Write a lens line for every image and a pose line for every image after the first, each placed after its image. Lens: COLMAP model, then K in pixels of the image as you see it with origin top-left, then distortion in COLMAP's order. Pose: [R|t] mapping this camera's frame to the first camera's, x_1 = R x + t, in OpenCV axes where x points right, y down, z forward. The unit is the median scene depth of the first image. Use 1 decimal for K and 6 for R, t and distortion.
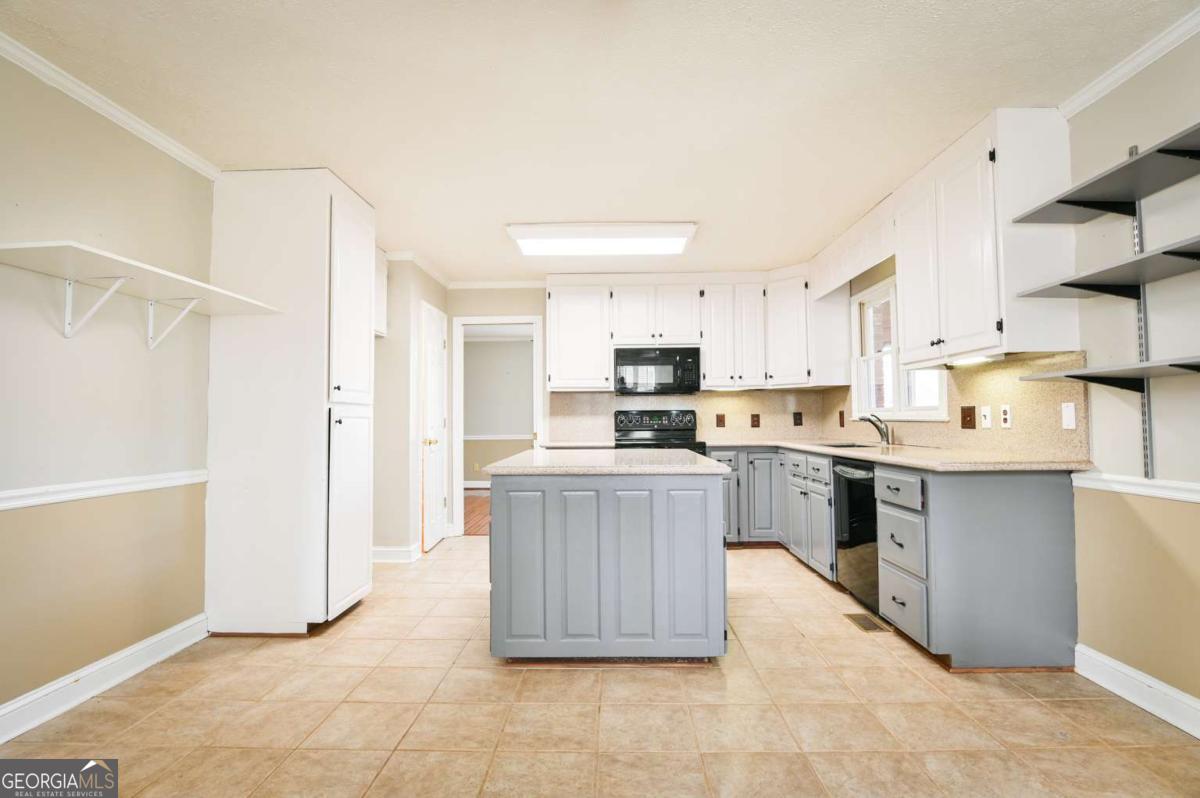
lens RADIAL K [[589.7, 0, 599.5], [0, 589.7, 398.3], [0, 0, 1]] dist [-0.012760, 0.003134]
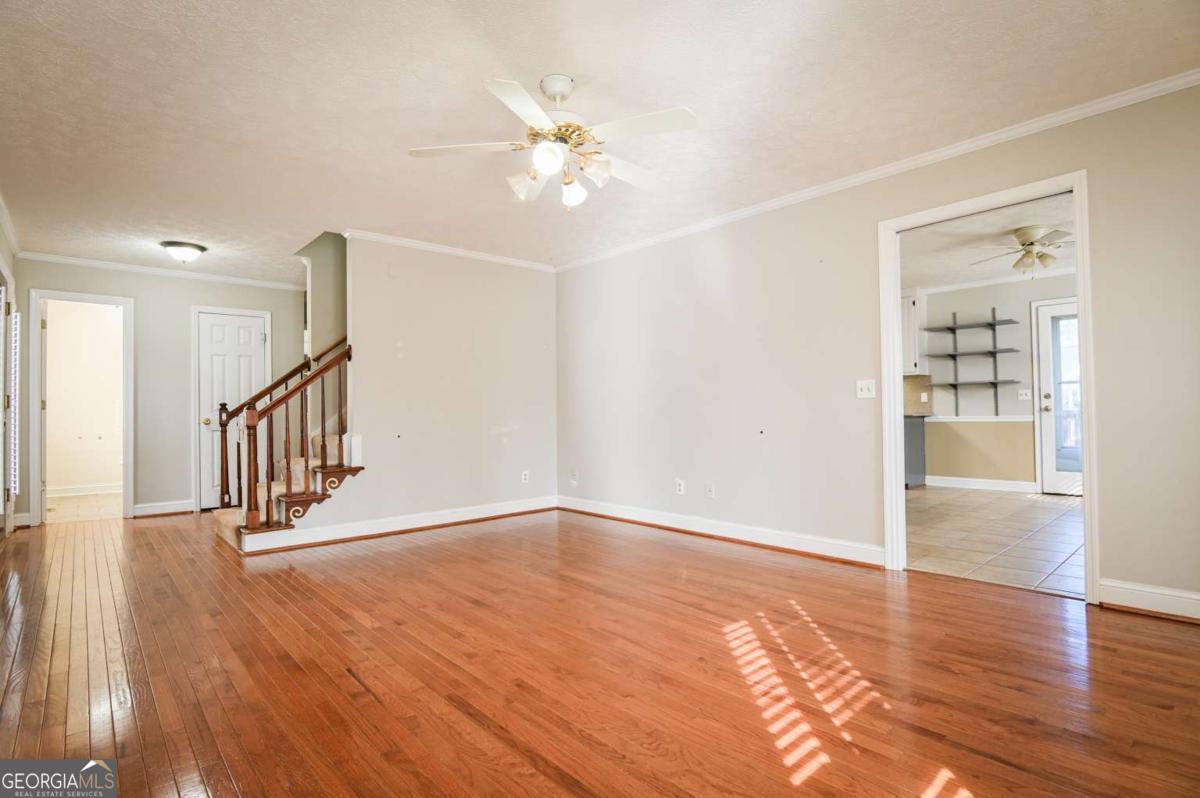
lens RADIAL K [[589.7, 0, 600.6], [0, 589.7, 400.3], [0, 0, 1]] dist [-0.012760, 0.003134]
pose [[0.724893, 0.008037, 0.688815, -2.311160], [-0.013456, 0.999906, 0.002494, 0.057876], [-0.688730, -0.011077, 0.724933, -0.000075]]
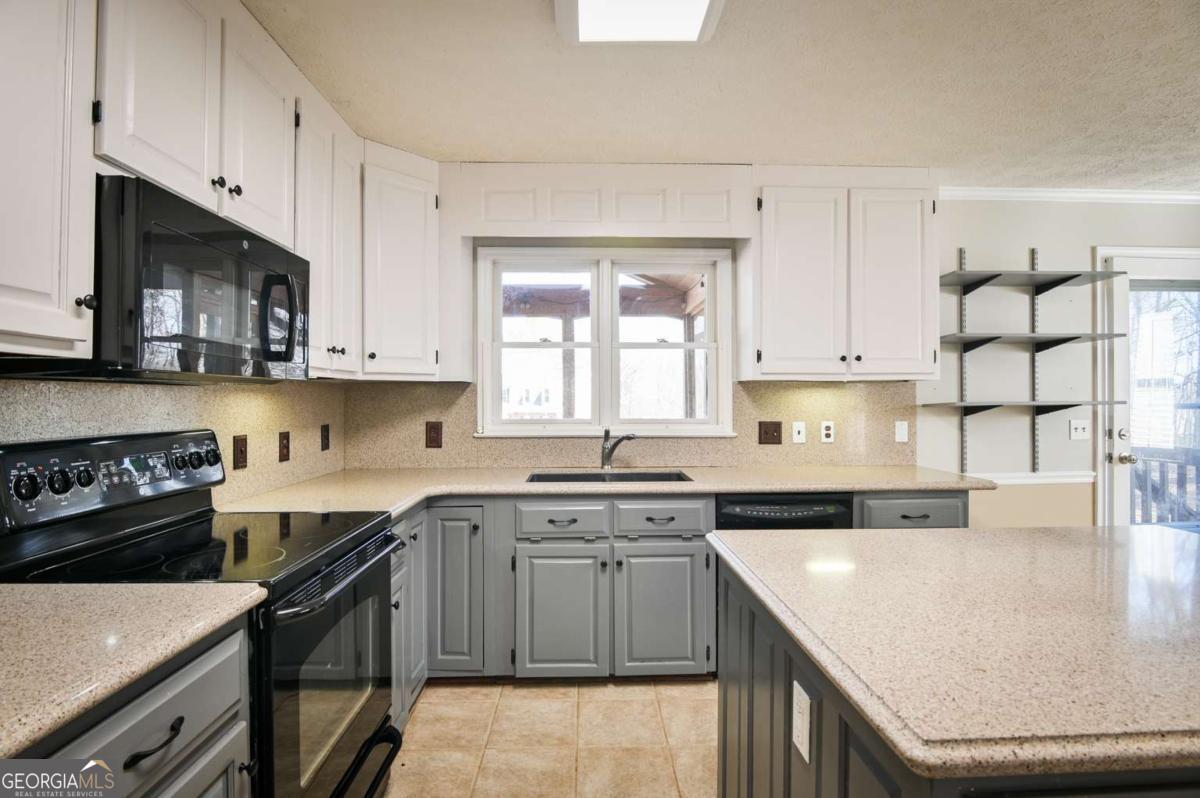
lens RADIAL K [[589.7, 0, 602.2], [0, 589.7, 403.7], [0, 0, 1]] dist [-0.012760, 0.003134]
pose [[-0.067732, 0.015740, 0.997579, -0.426199], [-0.031511, 0.999343, -0.017907, 0.012929], [-0.997206, -0.032648, -0.067191, 1.712462]]
